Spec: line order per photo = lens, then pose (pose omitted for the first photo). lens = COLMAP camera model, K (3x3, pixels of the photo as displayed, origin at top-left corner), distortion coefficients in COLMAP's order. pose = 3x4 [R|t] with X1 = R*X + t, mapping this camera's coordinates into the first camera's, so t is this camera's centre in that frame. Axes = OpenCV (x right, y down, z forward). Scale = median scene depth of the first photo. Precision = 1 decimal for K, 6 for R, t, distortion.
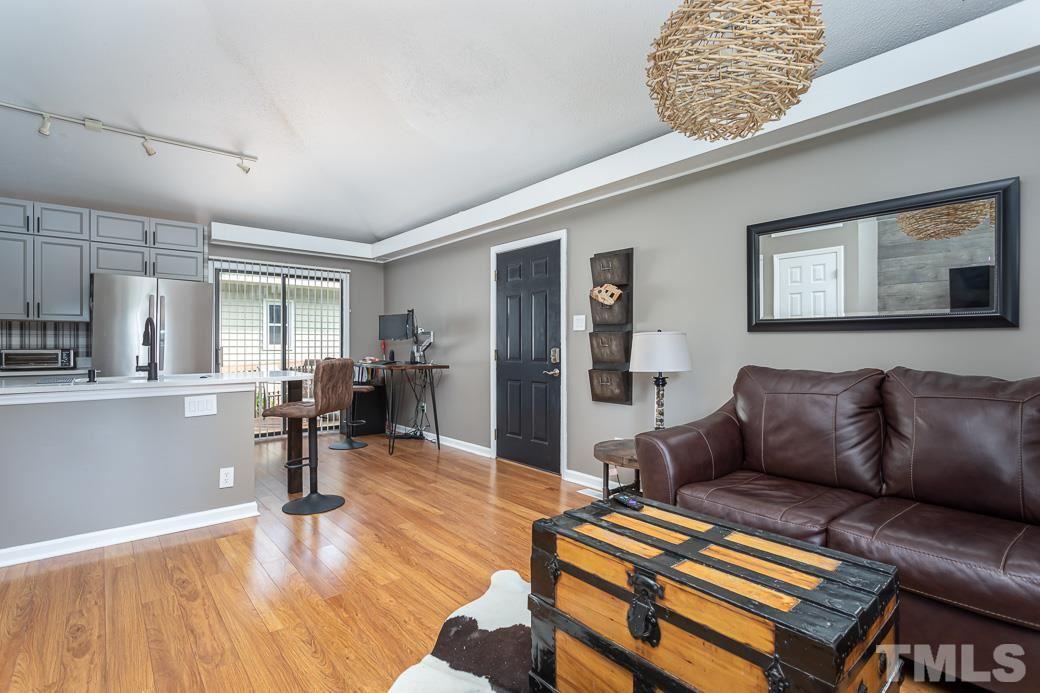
lens RADIAL K [[496.5, 0, 512.3], [0, 496.5, 345.3], [0, 0, 1]] dist [-0.003063, 0.001742]
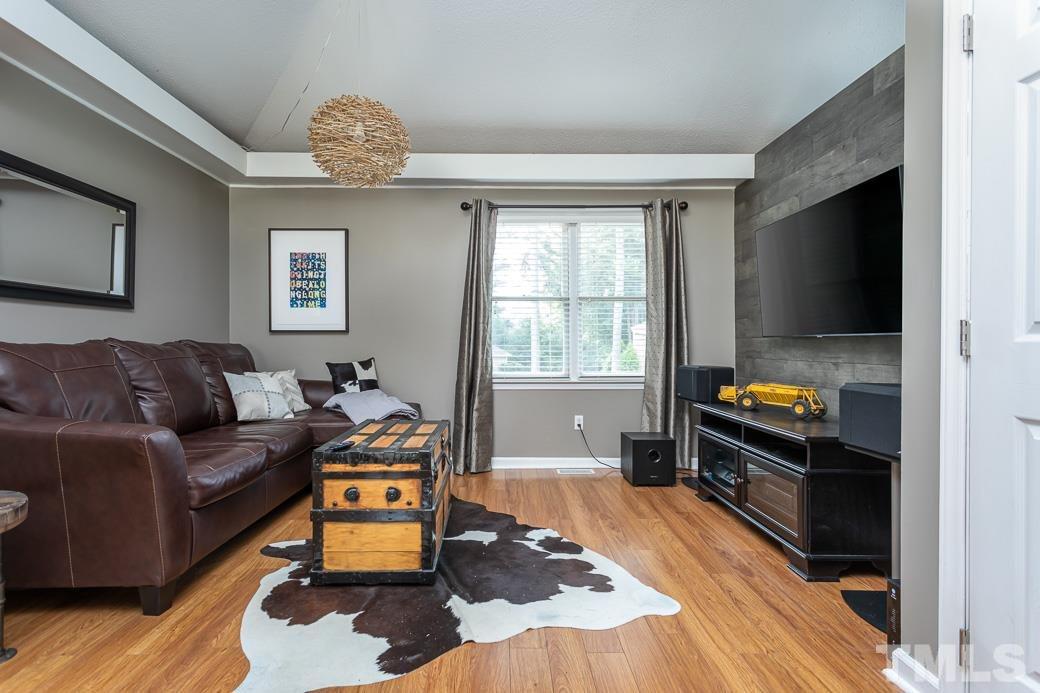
lens RADIAL K [[496.5, 0, 508.1], [0, 496.5, 346.6], [0, 0, 1]] dist [-0.003063, 0.001742]
pose [[-0.778604, -0.001062, 0.627514, -0.664884], [0.004394, 0.999965, 0.007145, 0.059815], [-0.627500, 0.008320, -0.778572, 1.366451]]
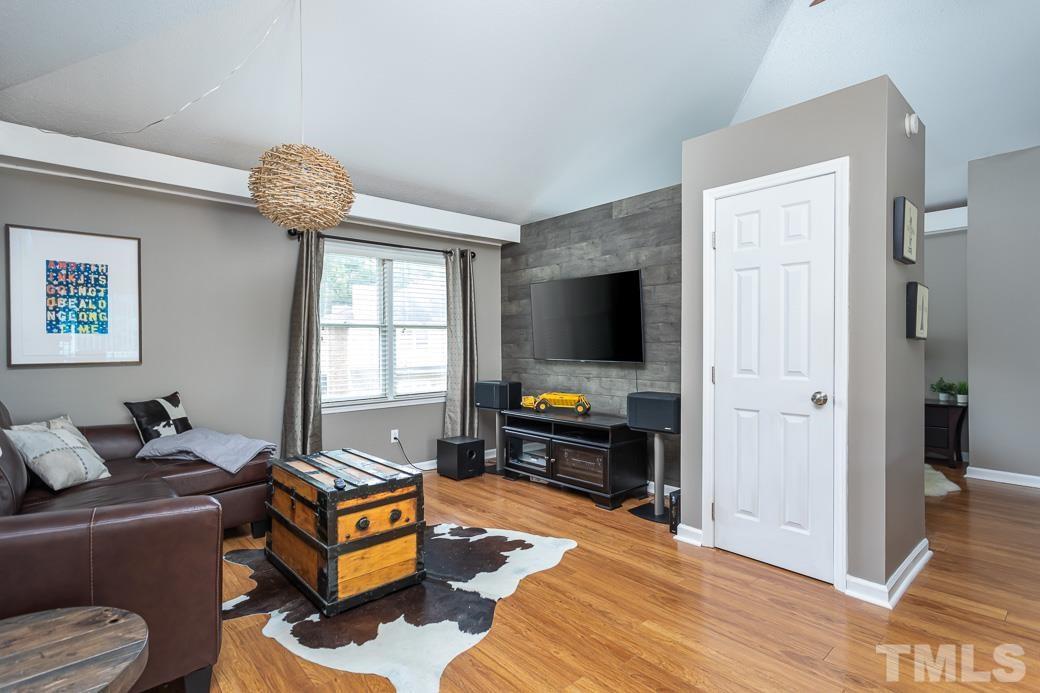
lens RADIAL K [[496.5, 0, 523.3], [0, 496.5, 351.4], [0, 0, 1]] dist [-0.003063, 0.001742]
pose [[-0.998985, 0.011786, -0.043467, -0.154093], [0.010909, 0.999733, 0.020365, -0.037263], [0.043695, 0.019870, -0.998847, 1.873542]]
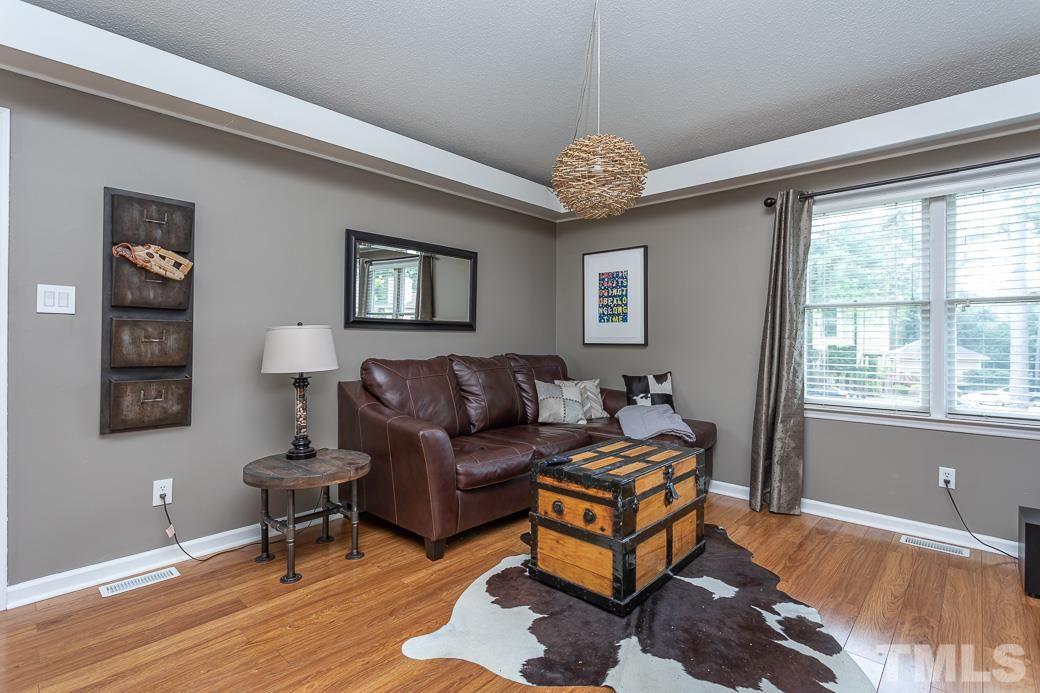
lens RADIAL K [[496.5, 0, 511.7], [0, 496.5, 341.9], [0, 0, 1]] dist [-0.003063, 0.001742]
pose [[-0.126594, -0.004399, 0.991945, -0.858408], [-0.002216, 0.999989, 0.004152, -0.003717], [-0.991952, -0.001672, -0.126602, 1.056640]]
